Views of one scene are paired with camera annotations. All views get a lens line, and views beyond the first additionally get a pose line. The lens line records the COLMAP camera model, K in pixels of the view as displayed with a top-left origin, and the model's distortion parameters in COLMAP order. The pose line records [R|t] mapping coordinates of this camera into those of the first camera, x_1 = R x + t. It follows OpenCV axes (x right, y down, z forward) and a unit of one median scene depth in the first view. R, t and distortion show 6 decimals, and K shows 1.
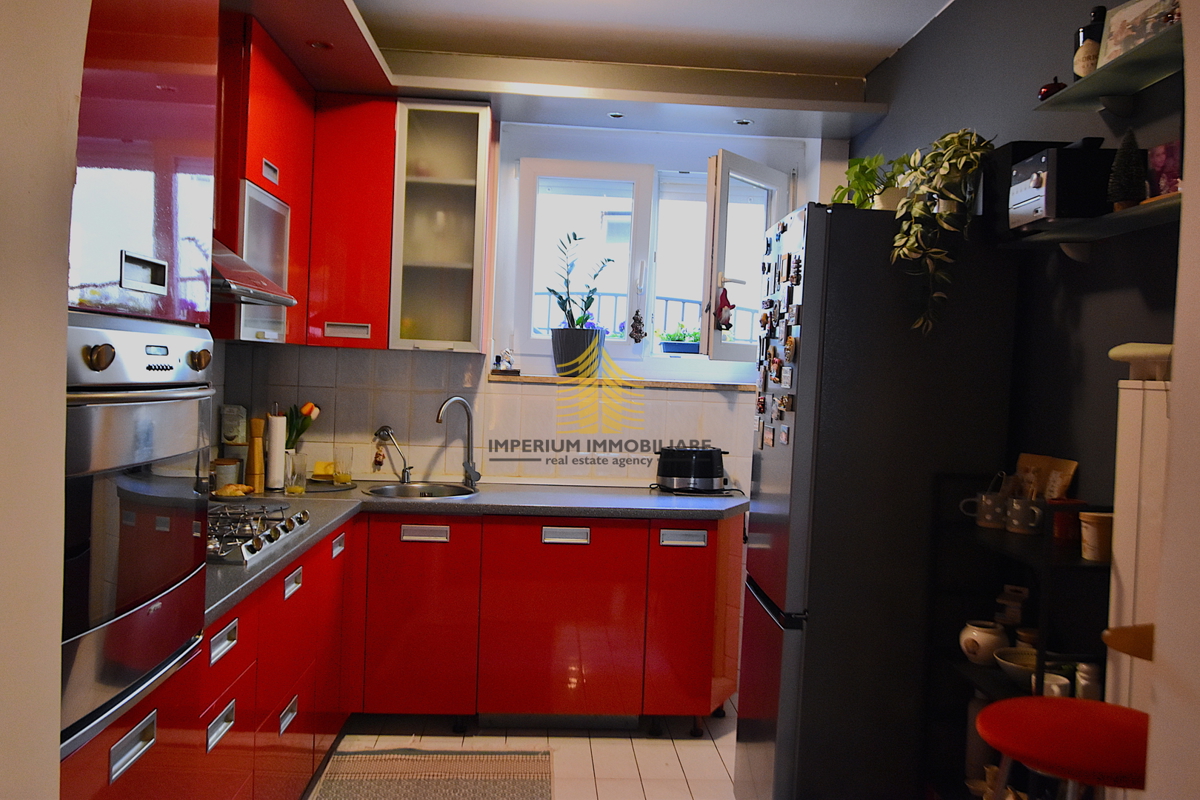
lens RADIAL K [[1002.2, 0, 628.2], [0, 1002.2, 412.2], [0, 0, 1]] dist [0.002496, -0.007177]
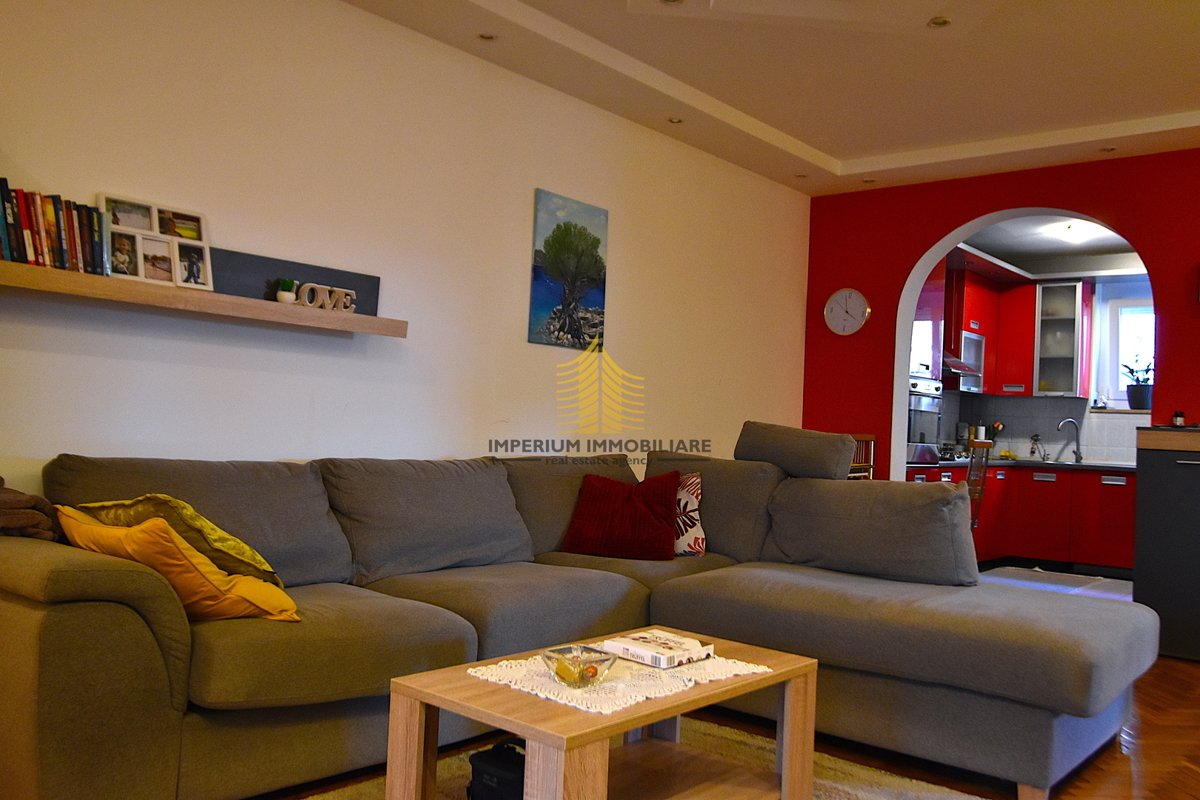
lens RADIAL K [[1002.2, 0, 603.2], [0, 1002.2, 394.6], [0, 0, 1]] dist [0.002496, -0.007177]
pose [[0.719957, -0.030615, -0.693344, 0.593845], [-0.042458, 0.995212, -0.088031, 0.163835], [0.692719, 0.092816, 0.715210, -1.192732]]
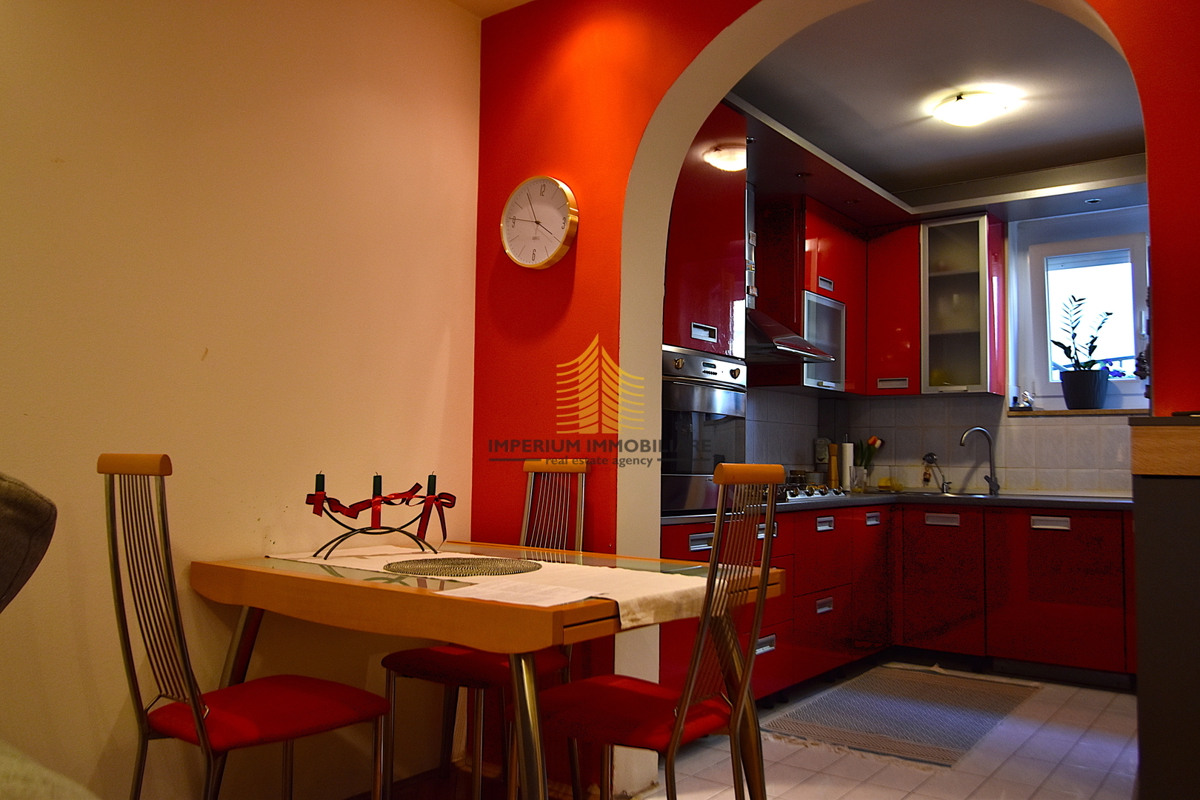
lens RADIAL K [[953.4, 0, 604.1], [0, 953.4, 393.5], [0, 0, 1]] dist [0.005350, 0.003572]
pose [[0.754645, -0.076572, -0.651650, 0.300753], [-0.009135, 0.991845, -0.127126, 0.111601], [0.656070, 0.101887, 0.747791, -0.303709]]
